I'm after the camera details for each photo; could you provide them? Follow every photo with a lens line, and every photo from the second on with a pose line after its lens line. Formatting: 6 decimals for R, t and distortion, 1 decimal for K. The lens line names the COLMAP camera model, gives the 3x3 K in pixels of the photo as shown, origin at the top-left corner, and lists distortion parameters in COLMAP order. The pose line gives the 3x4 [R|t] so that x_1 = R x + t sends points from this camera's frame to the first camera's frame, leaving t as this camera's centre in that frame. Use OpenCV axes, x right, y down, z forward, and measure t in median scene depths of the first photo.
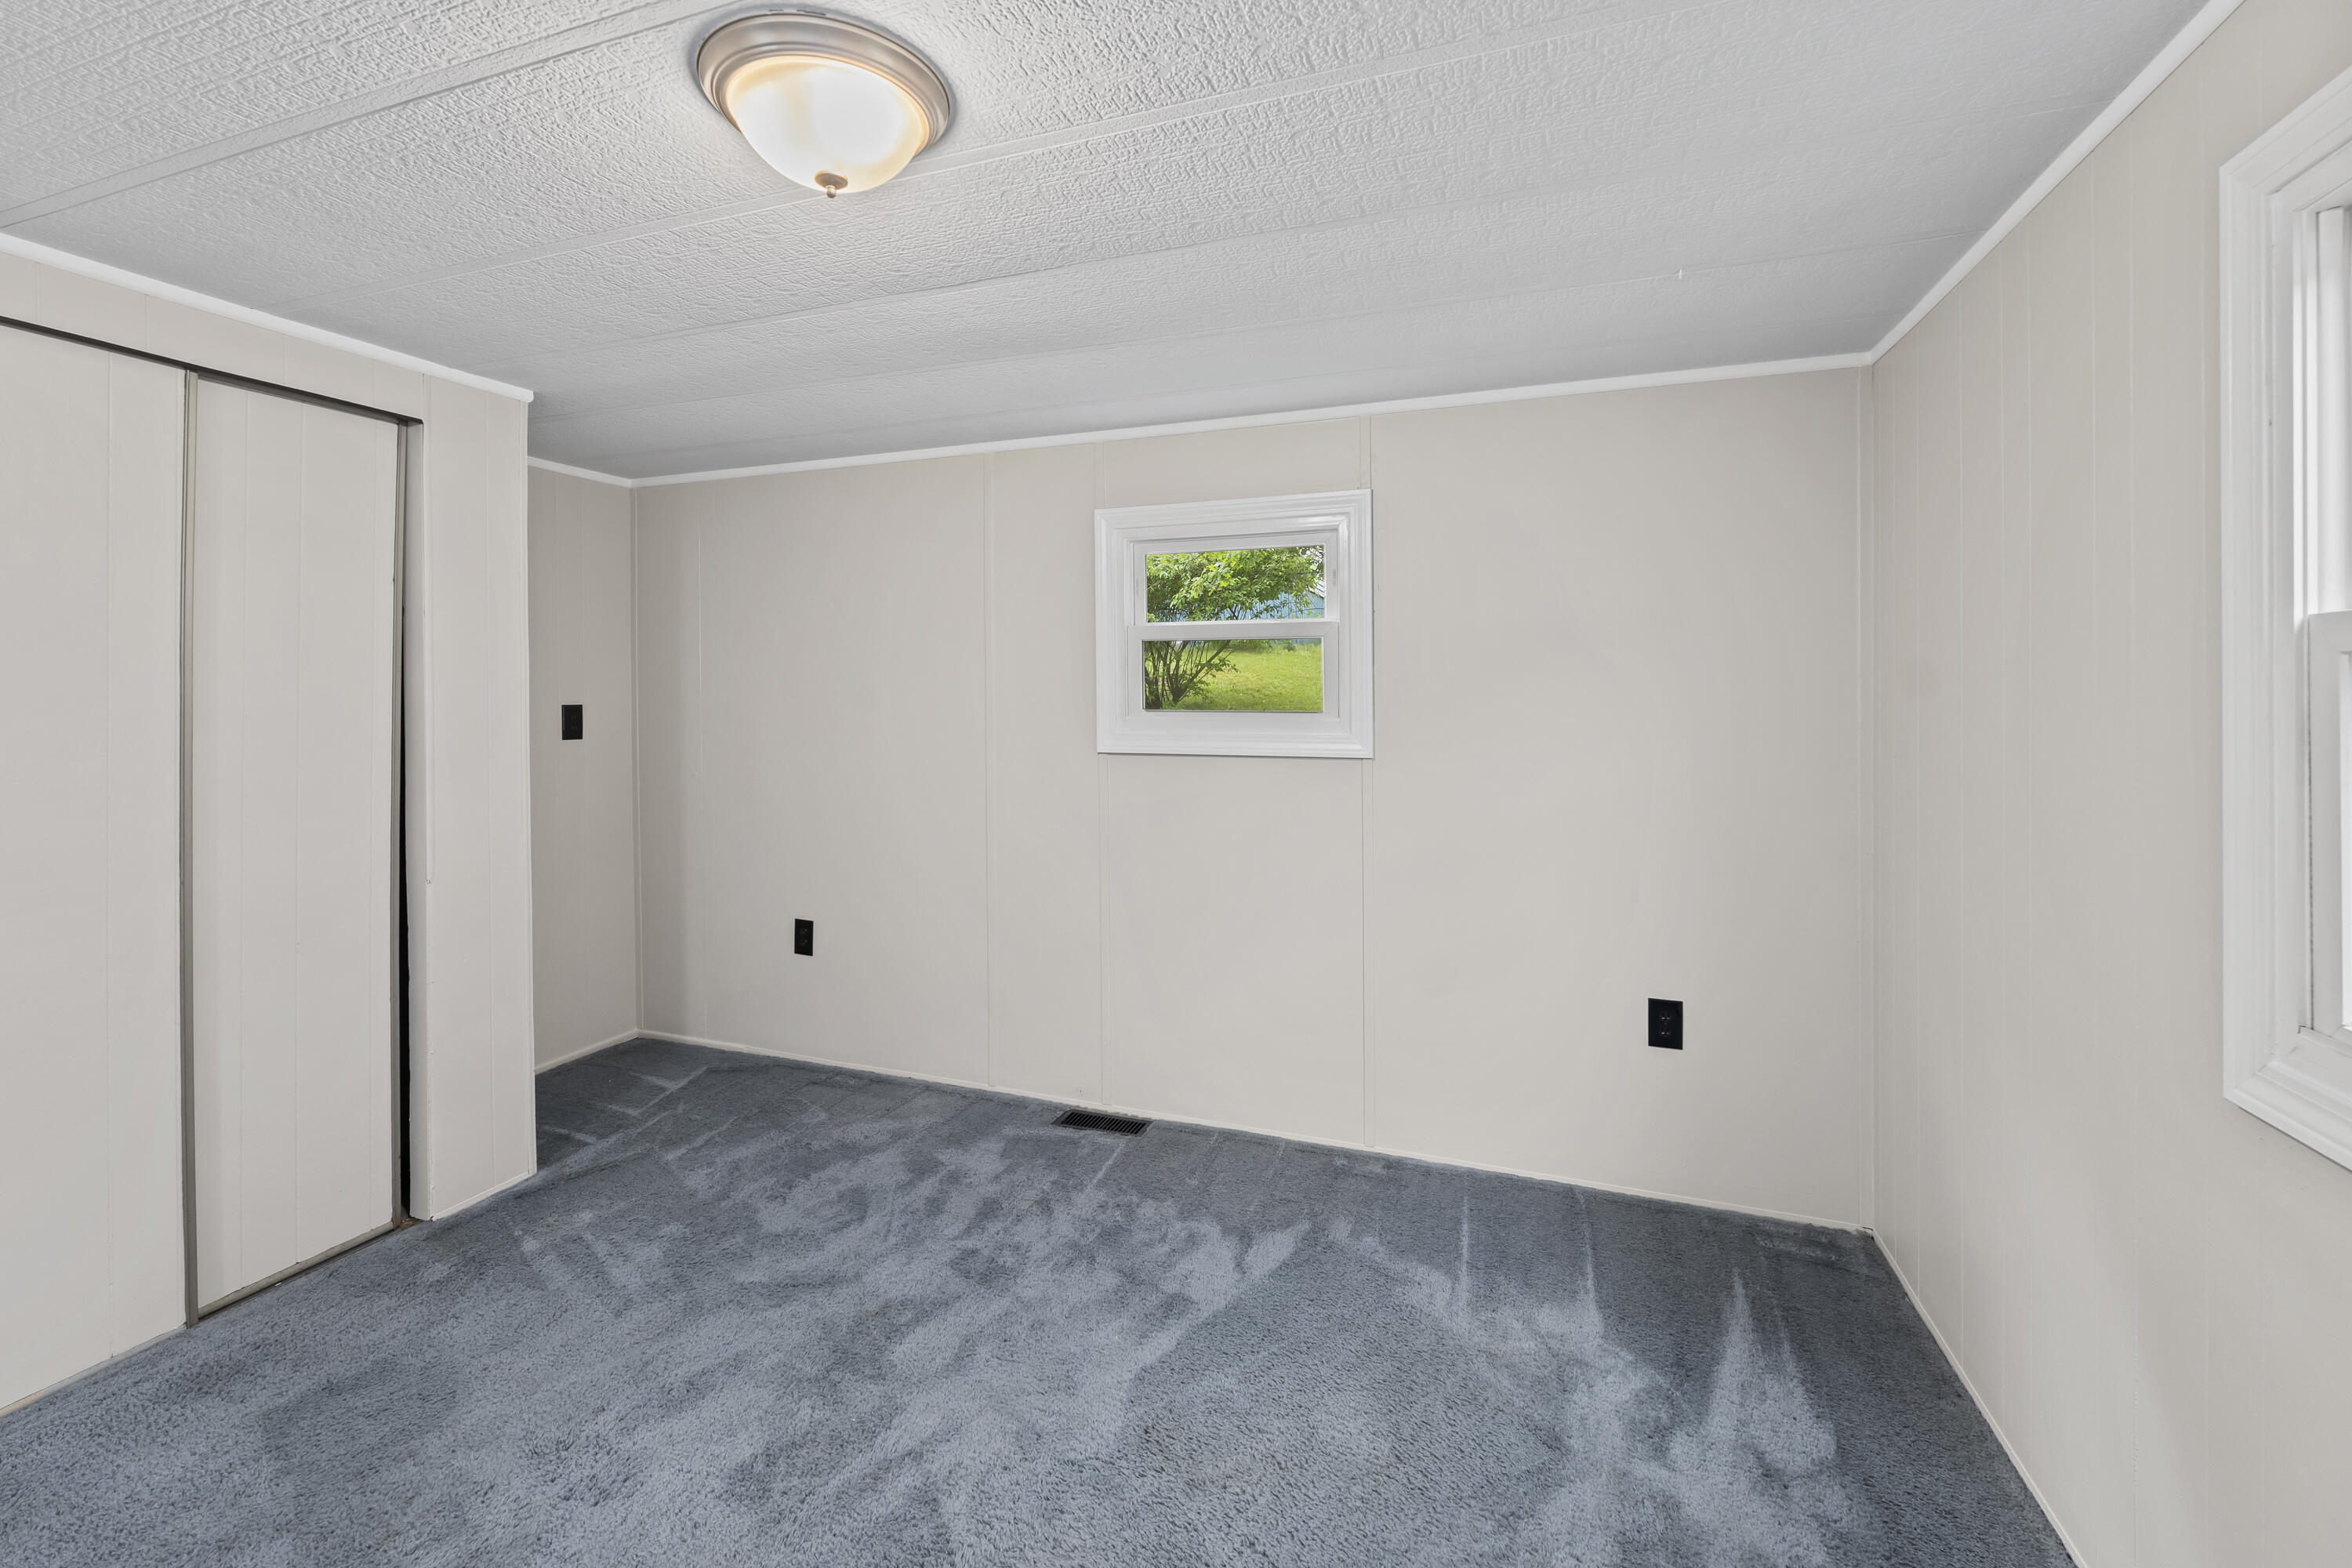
lens RADIAL K [[1003.3, 0, 1176.1], [0, 1003.3, 687.8], [0, 0, 1]] dist [0.000689, 0.000069]
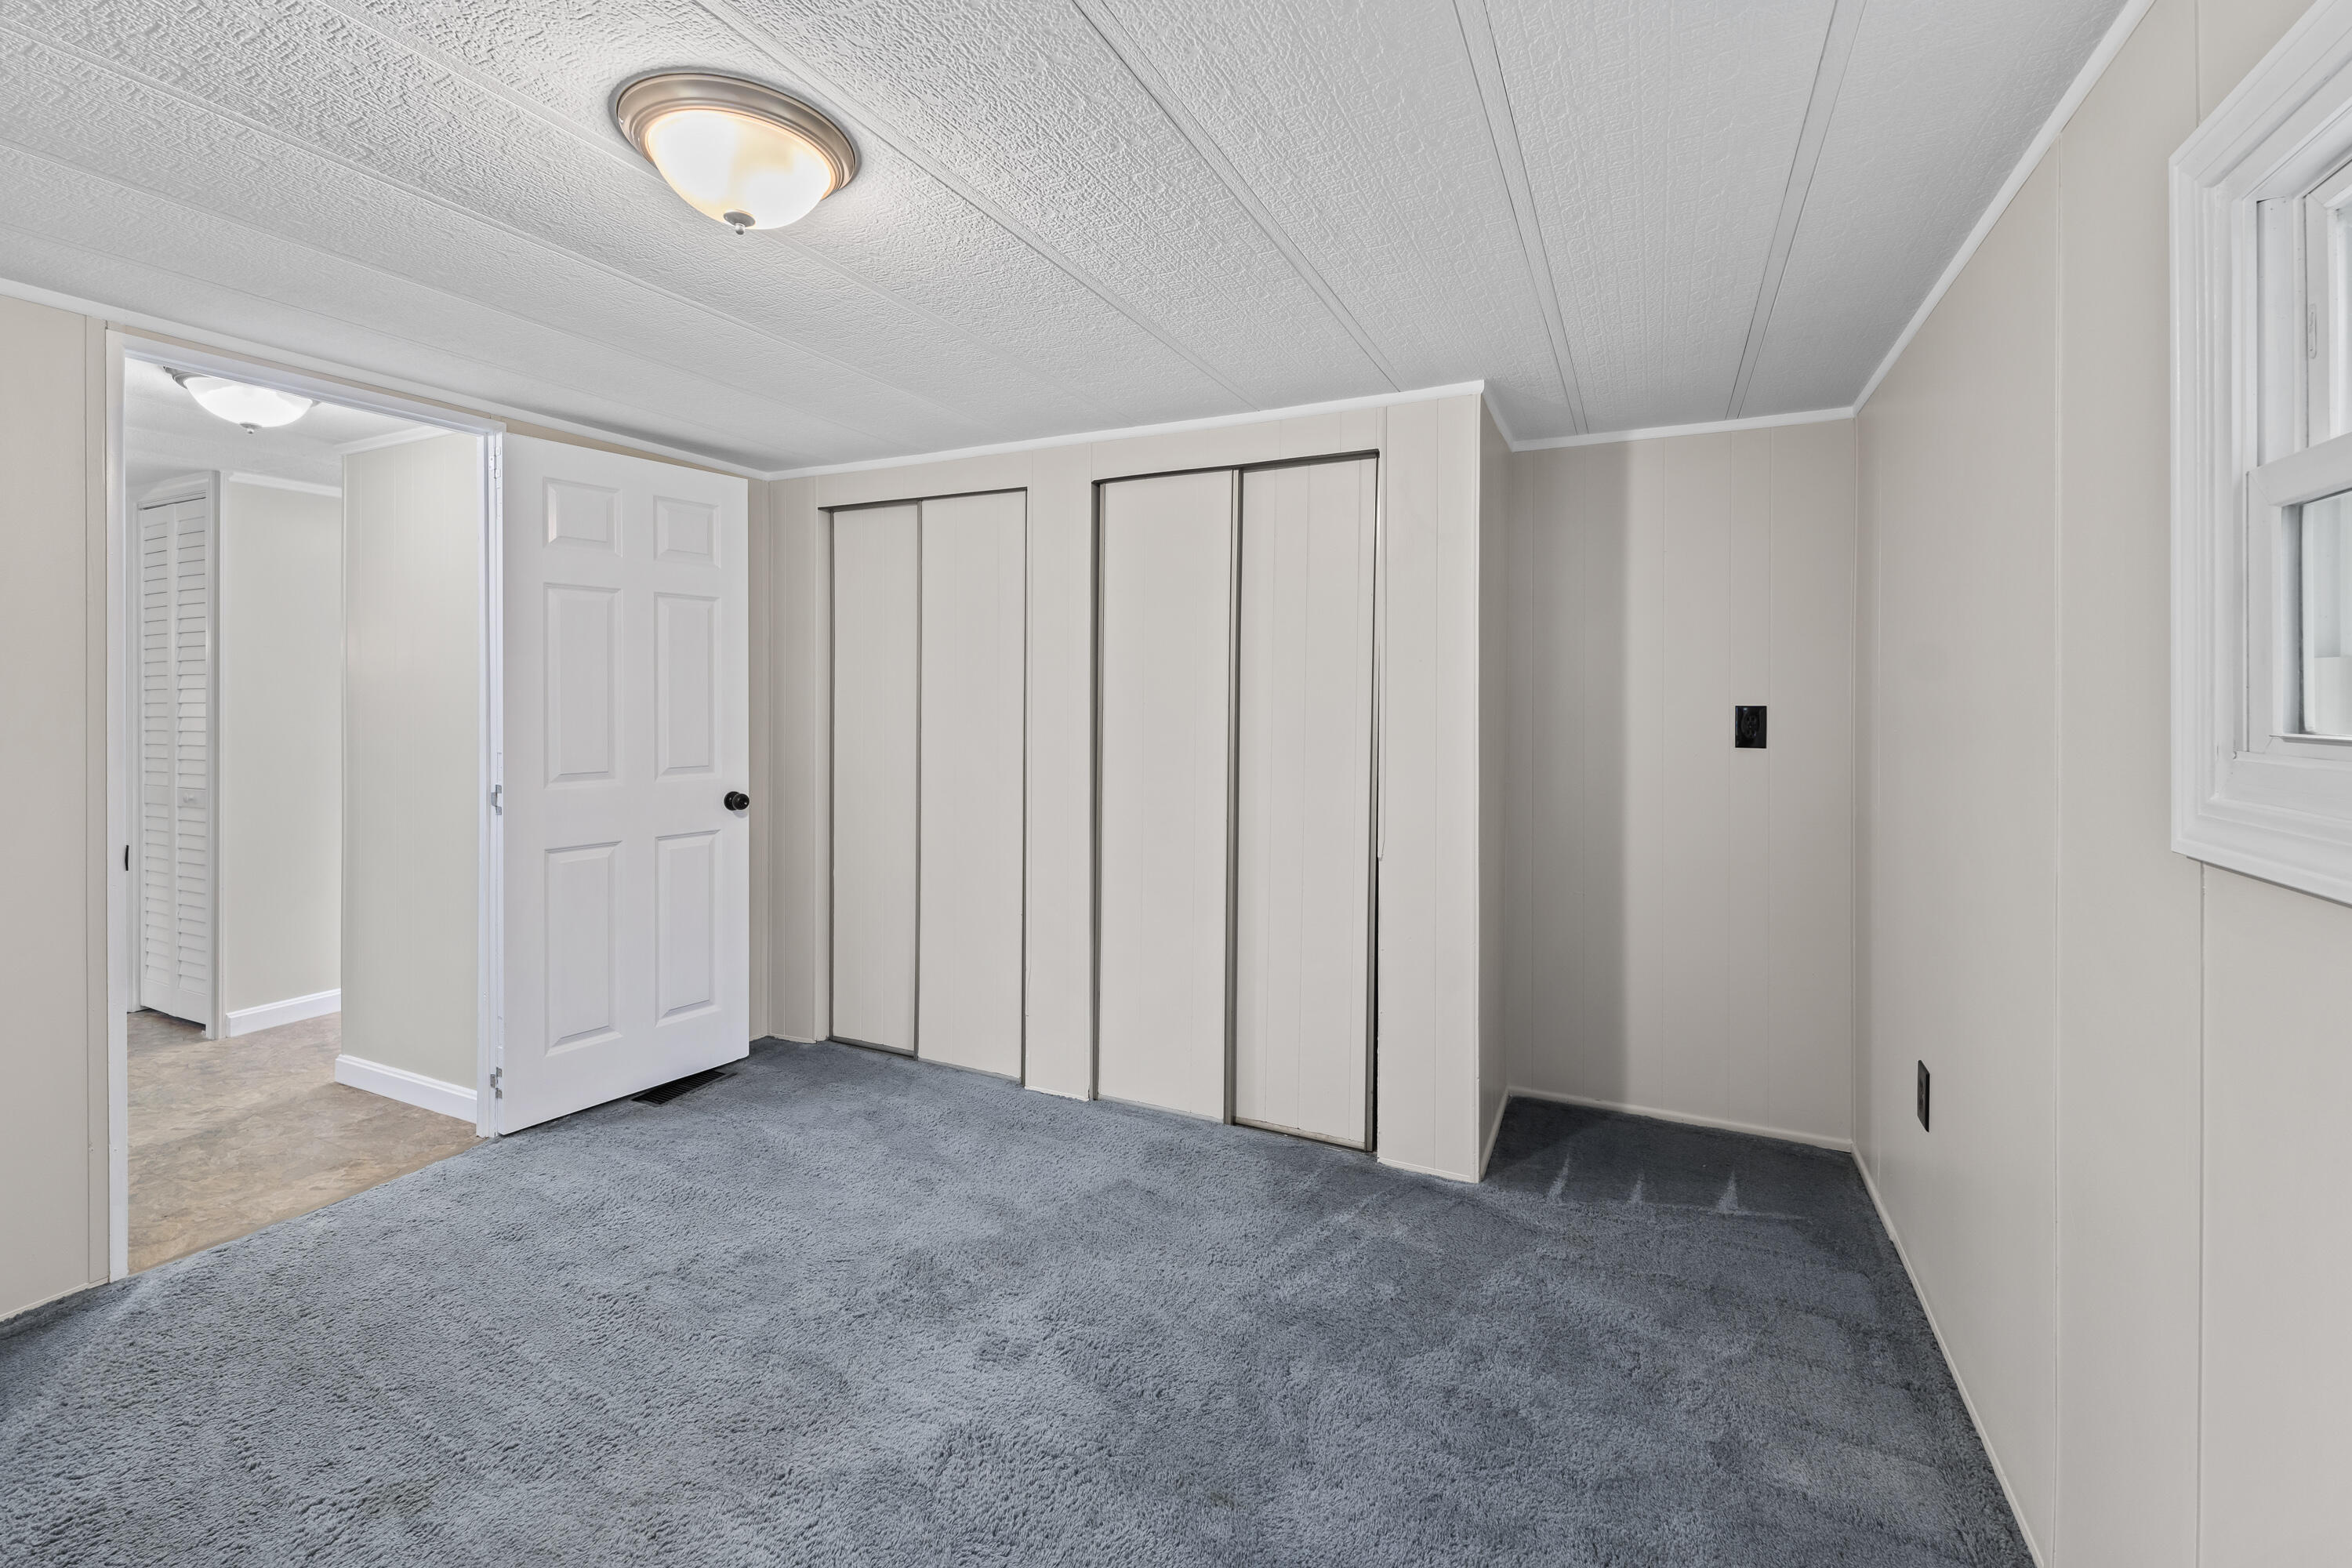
lens RADIAL K [[1003.3, 0, 1176.1], [0, 1003.3, 687.8], [0, 0, 1]] dist [0.000689, 0.000069]
pose [[-0.095622, -0.008800, -0.995379, 0.375743], [0.000020, 0.999961, -0.008842, 0.012932], [0.995418, -0.000866, -0.095618, 0.834025]]
